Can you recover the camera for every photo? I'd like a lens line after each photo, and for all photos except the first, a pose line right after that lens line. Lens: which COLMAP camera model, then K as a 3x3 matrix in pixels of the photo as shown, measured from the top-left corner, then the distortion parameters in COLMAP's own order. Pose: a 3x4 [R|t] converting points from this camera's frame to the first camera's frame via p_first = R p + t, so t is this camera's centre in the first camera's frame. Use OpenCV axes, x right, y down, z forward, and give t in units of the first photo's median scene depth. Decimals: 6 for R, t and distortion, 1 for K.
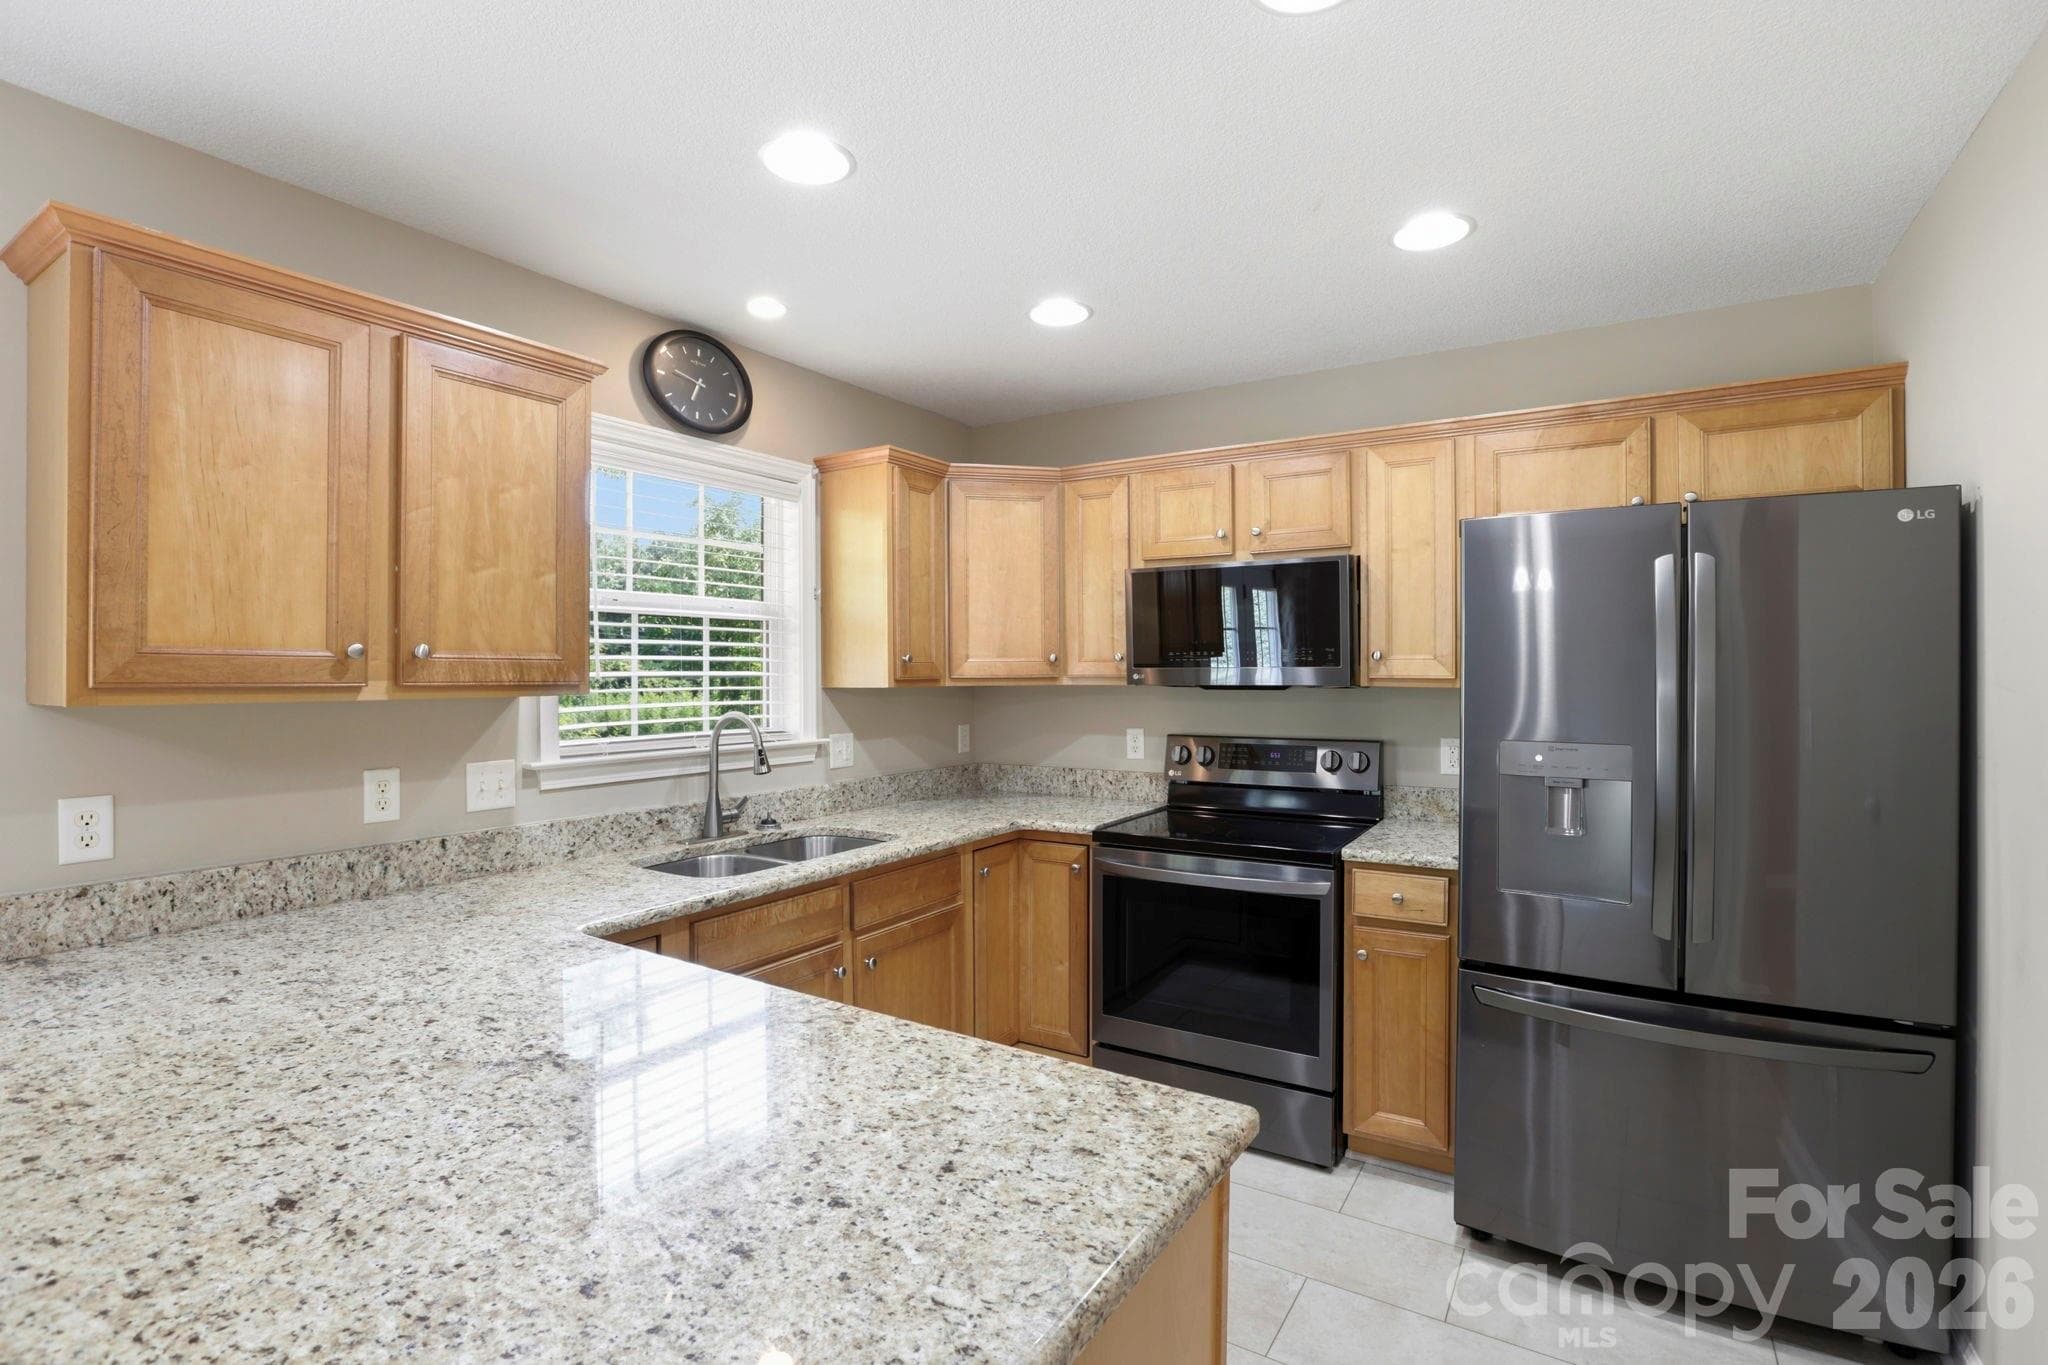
lens RADIAL K [[964.0, 0, 997.9], [0, 964.0, 660.1], [0, 0, 1]] dist [-0.043281, 0.014663]
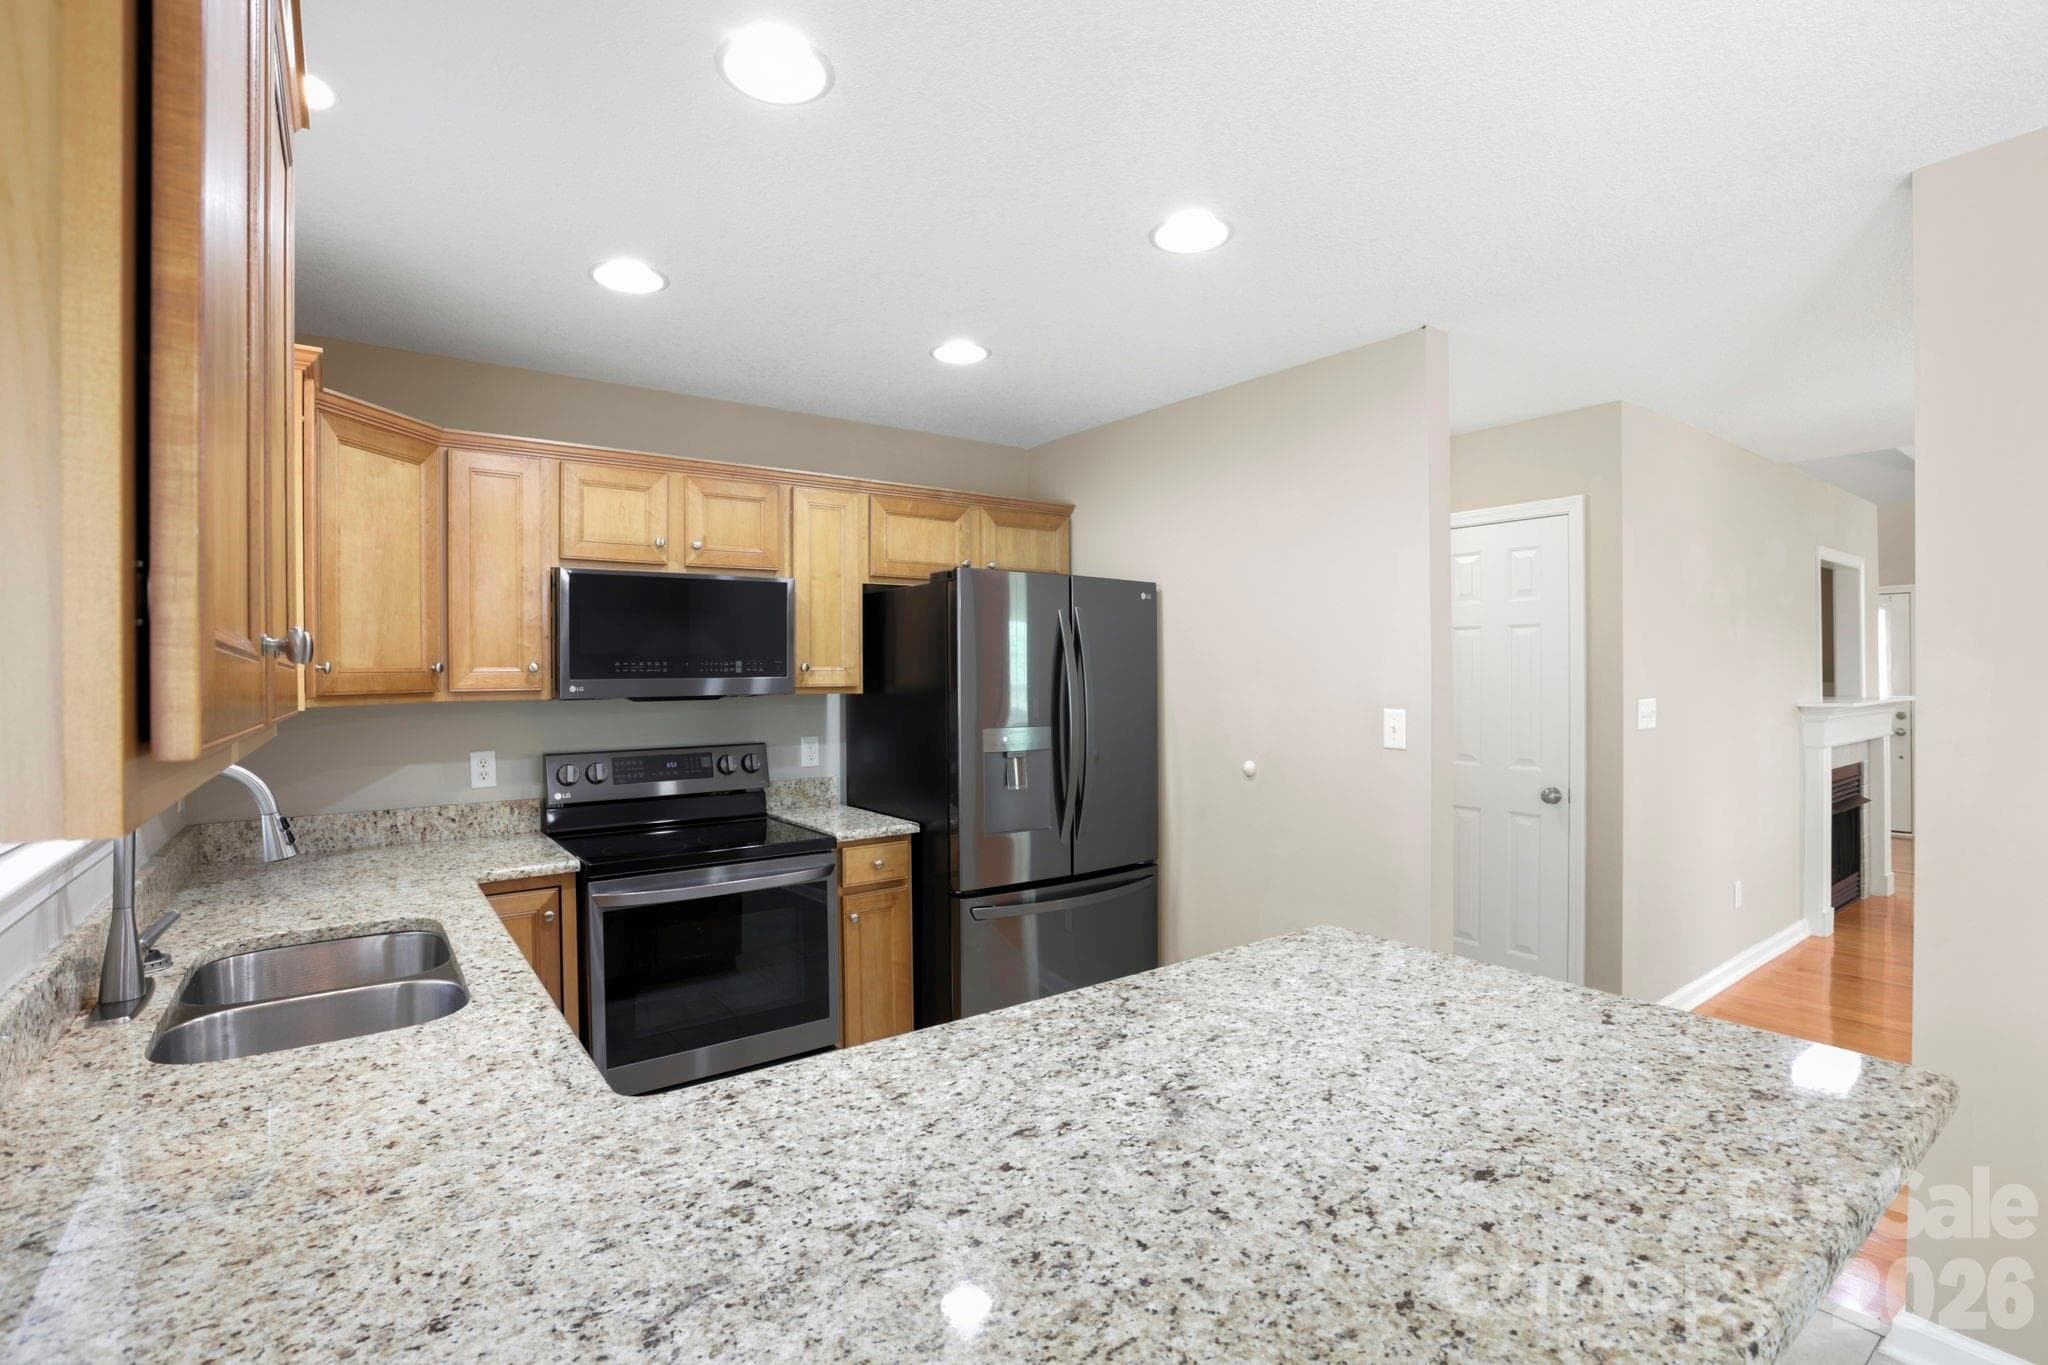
lens RADIAL K [[952.5, 0, 1032.0], [0, 952.5, 678.9], [0, 0, 1]] dist [-0.068682, 0.037288]
pose [[0.341589, -0.006863, 0.939824, -1.355035], [-0.002509, 0.999963, 0.008215, -0.001410], [-0.939846, -0.005164, 0.341559, 0.785940]]
